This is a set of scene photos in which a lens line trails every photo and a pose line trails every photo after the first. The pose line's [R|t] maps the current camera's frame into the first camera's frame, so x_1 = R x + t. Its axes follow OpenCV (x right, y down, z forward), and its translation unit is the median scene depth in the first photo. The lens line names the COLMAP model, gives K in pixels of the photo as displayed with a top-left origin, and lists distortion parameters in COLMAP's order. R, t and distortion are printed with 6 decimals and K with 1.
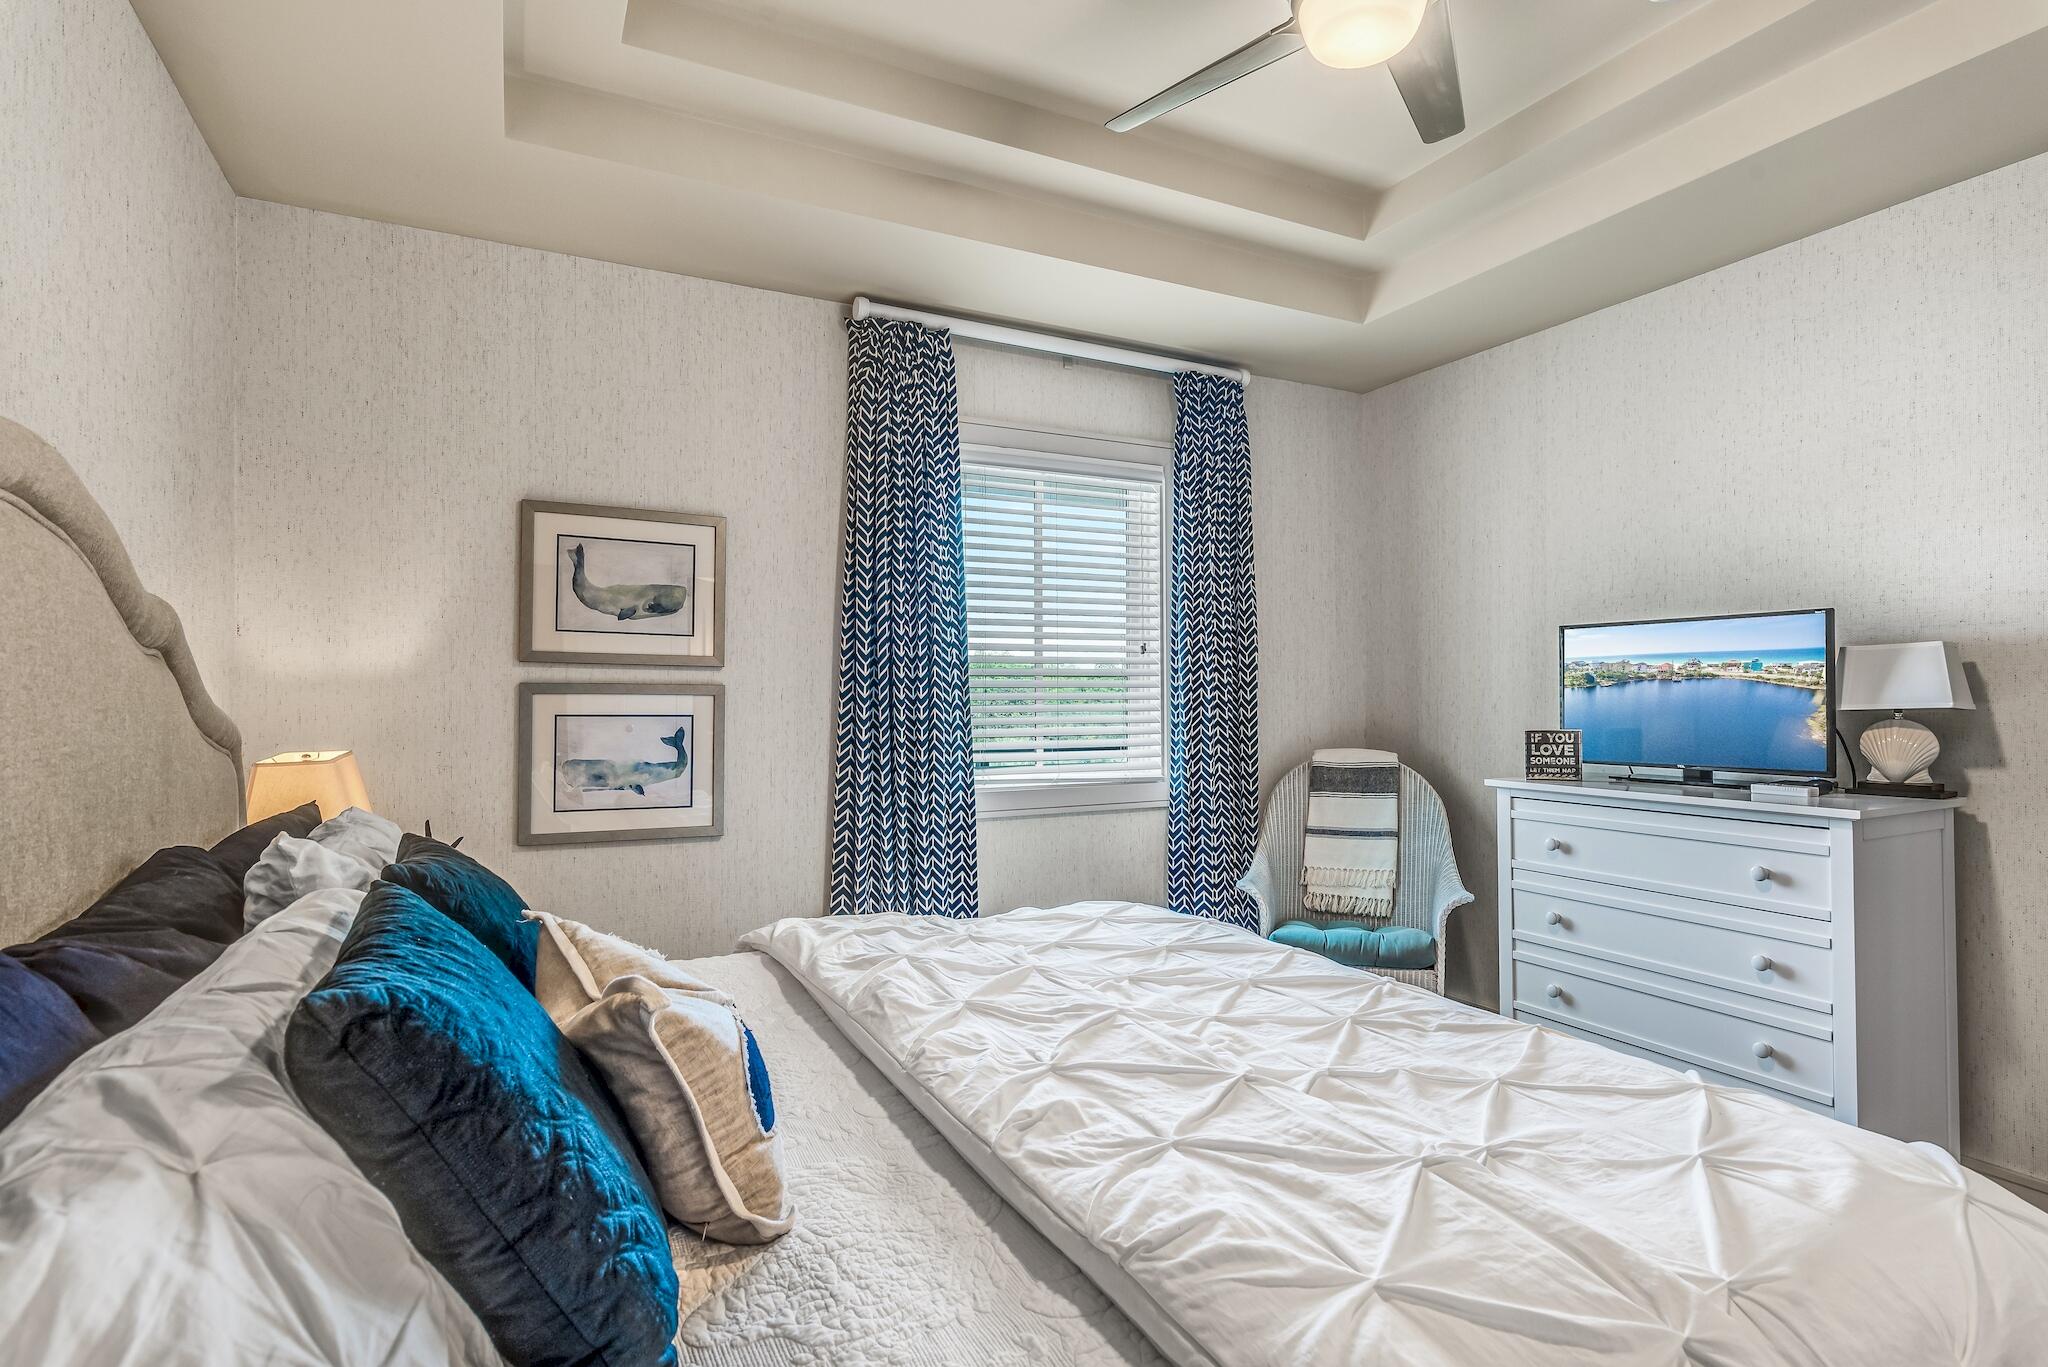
lens RADIAL K [[1024.5, 0, 1019.3], [0, 1024.5, 691.2], [0, 0, 1]] dist [0.003990, 0.001150]
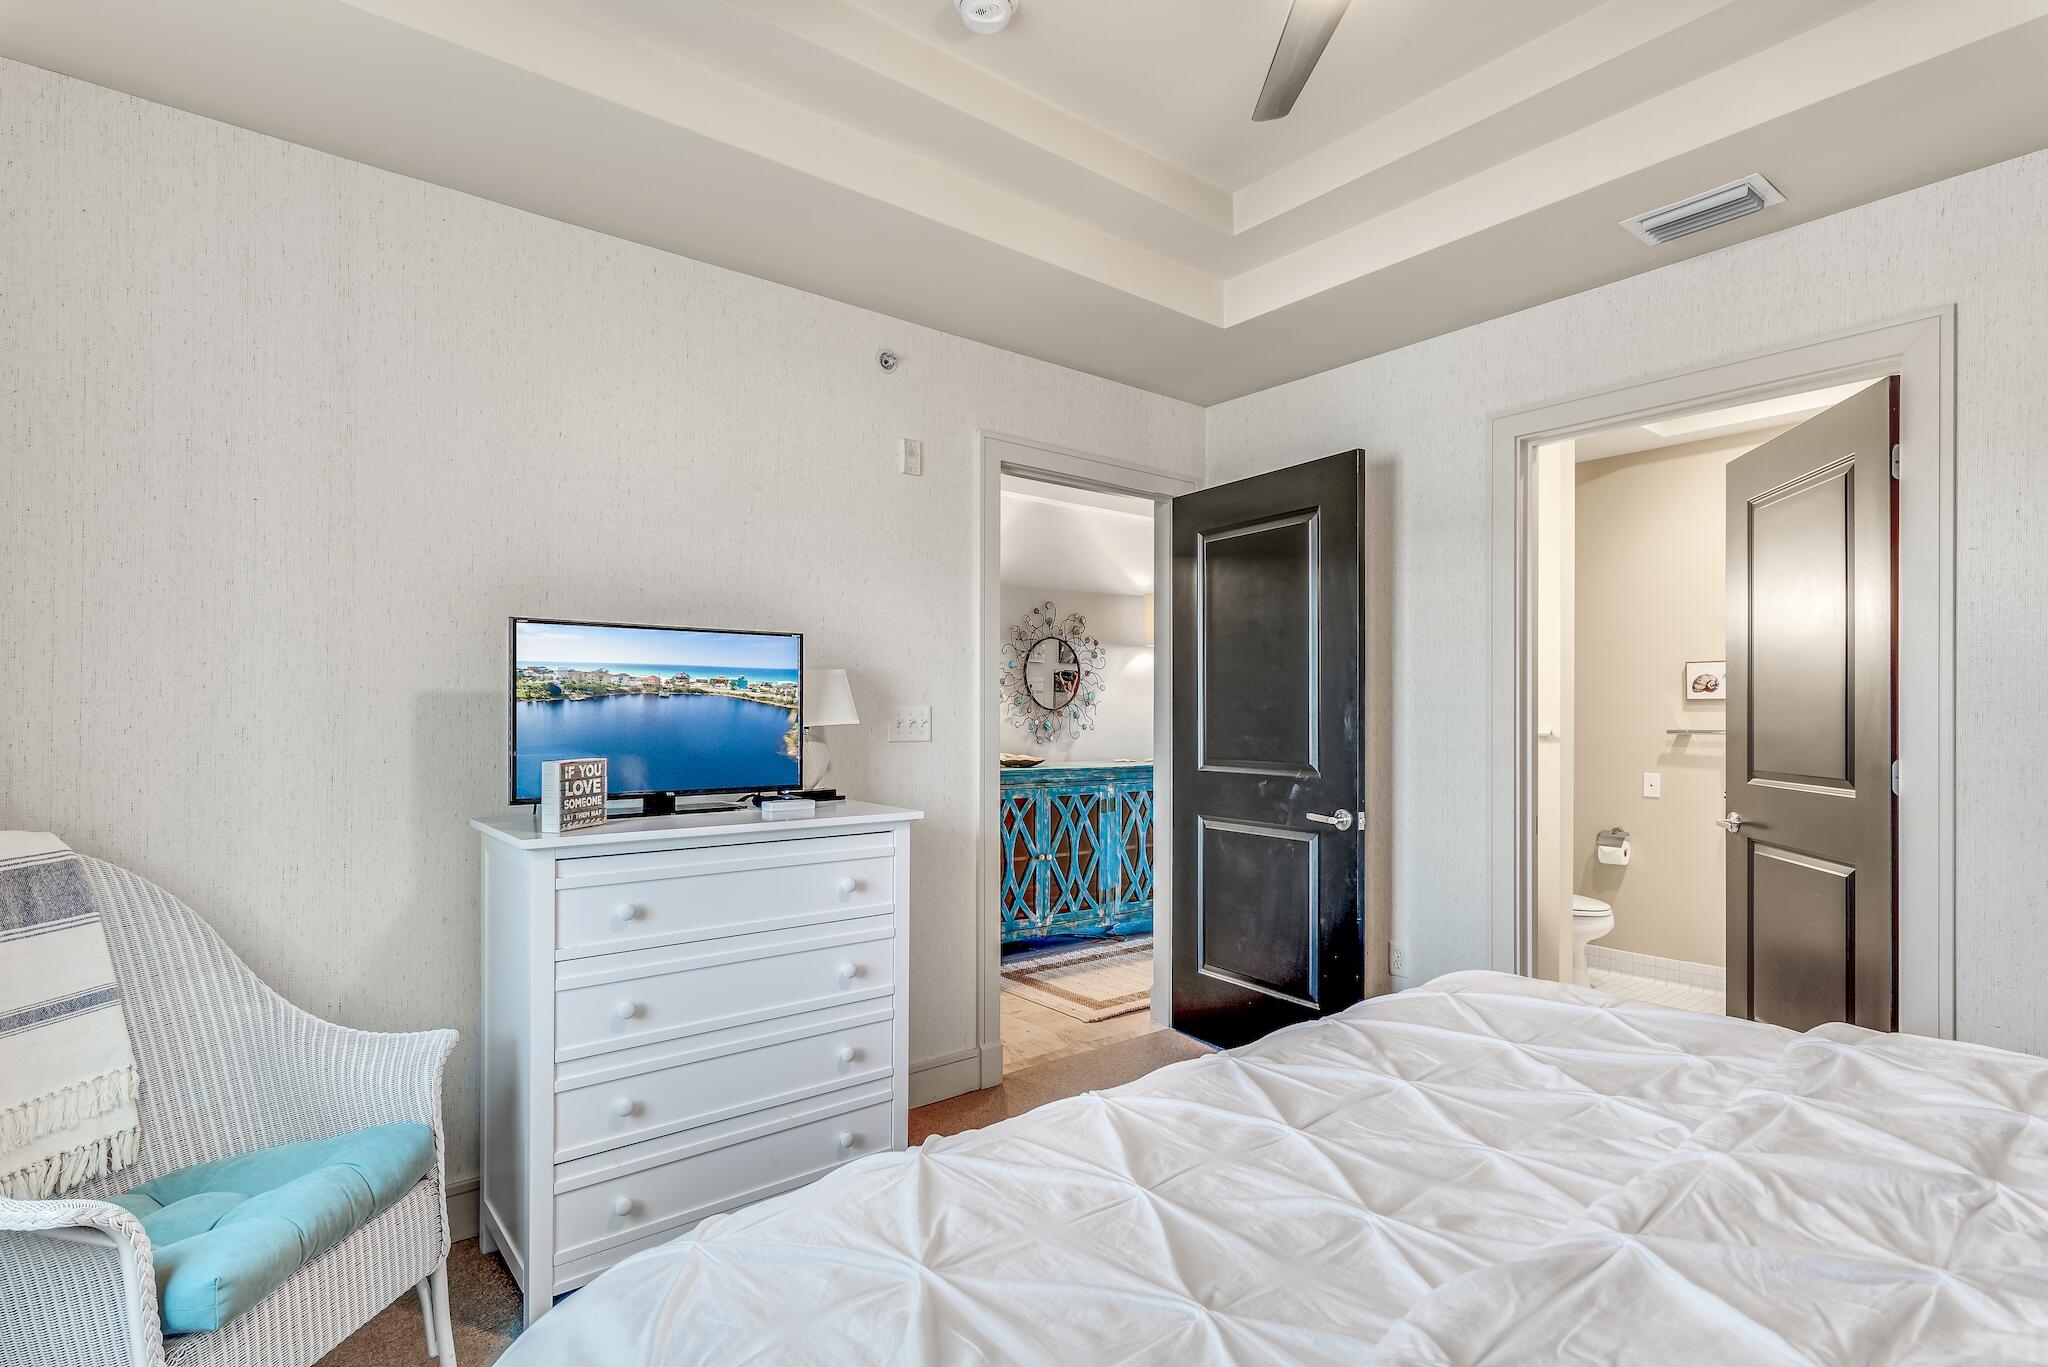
lens RADIAL K [[1024.5, 0, 1016.2], [0, 1024.5, 695.4], [0, 0, 1]] dist [0.003990, 0.001150]
pose [[-0.211625, 0.021426, 0.977116, -0.272064], [-0.005141, 0.999721, -0.023035, 0.007350], [-0.977337, -0.009898, -0.211456, 0.879621]]
